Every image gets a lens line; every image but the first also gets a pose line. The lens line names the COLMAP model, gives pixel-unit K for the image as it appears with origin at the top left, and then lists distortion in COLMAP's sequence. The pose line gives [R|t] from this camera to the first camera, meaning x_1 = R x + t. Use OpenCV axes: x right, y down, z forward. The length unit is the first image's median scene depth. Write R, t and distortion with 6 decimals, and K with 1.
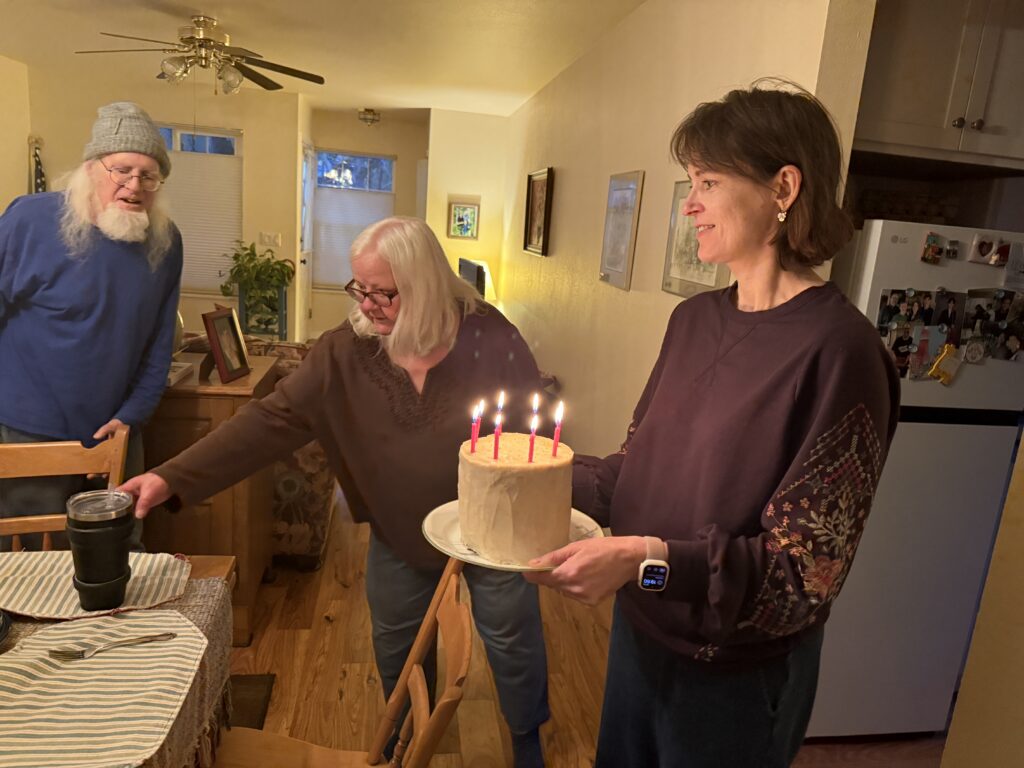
lens RADIAL K [[711.9, 0, 512.0], [0, 711.9, 384.0], [0, 0, 1]] dist [-0.004748, -0.011753]
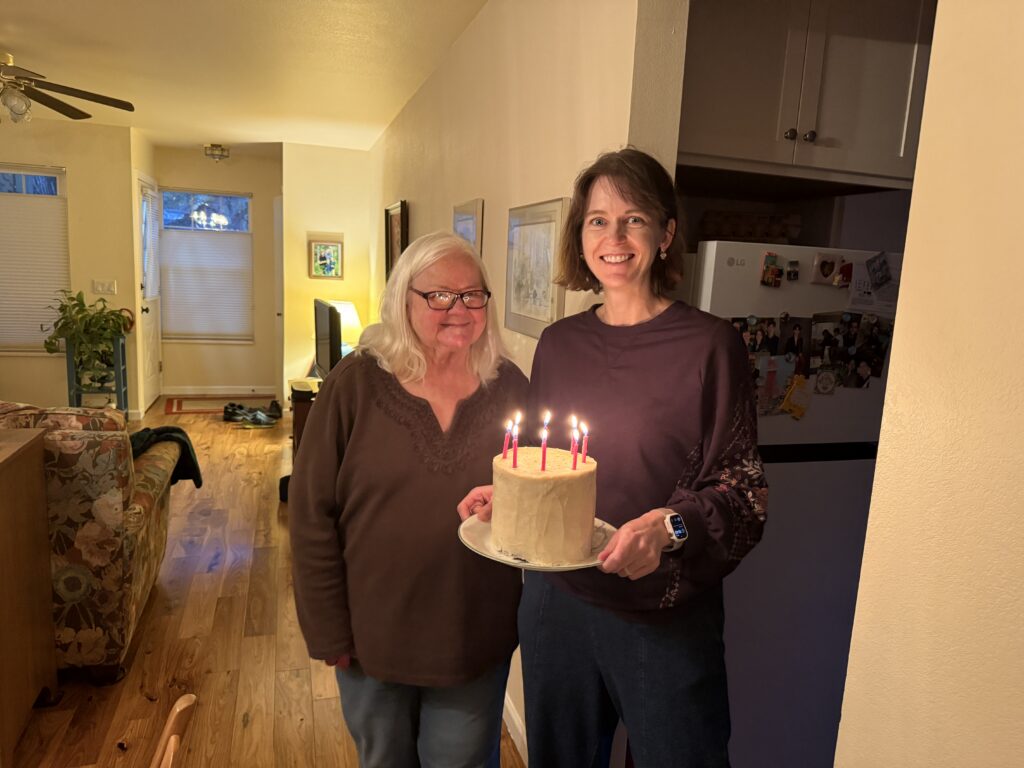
lens RADIAL K [[718.0, 0, 512.0], [0, 718.0, 384.0], [0, 0, 1]] dist [-0.004736, 0.001548]
pose [[0.988994, -0.055812, 0.137027, 0.089359], [0.062708, 0.996947, -0.046534, -0.017057], [-0.134011, 0.054614, 0.989474, 0.099821]]
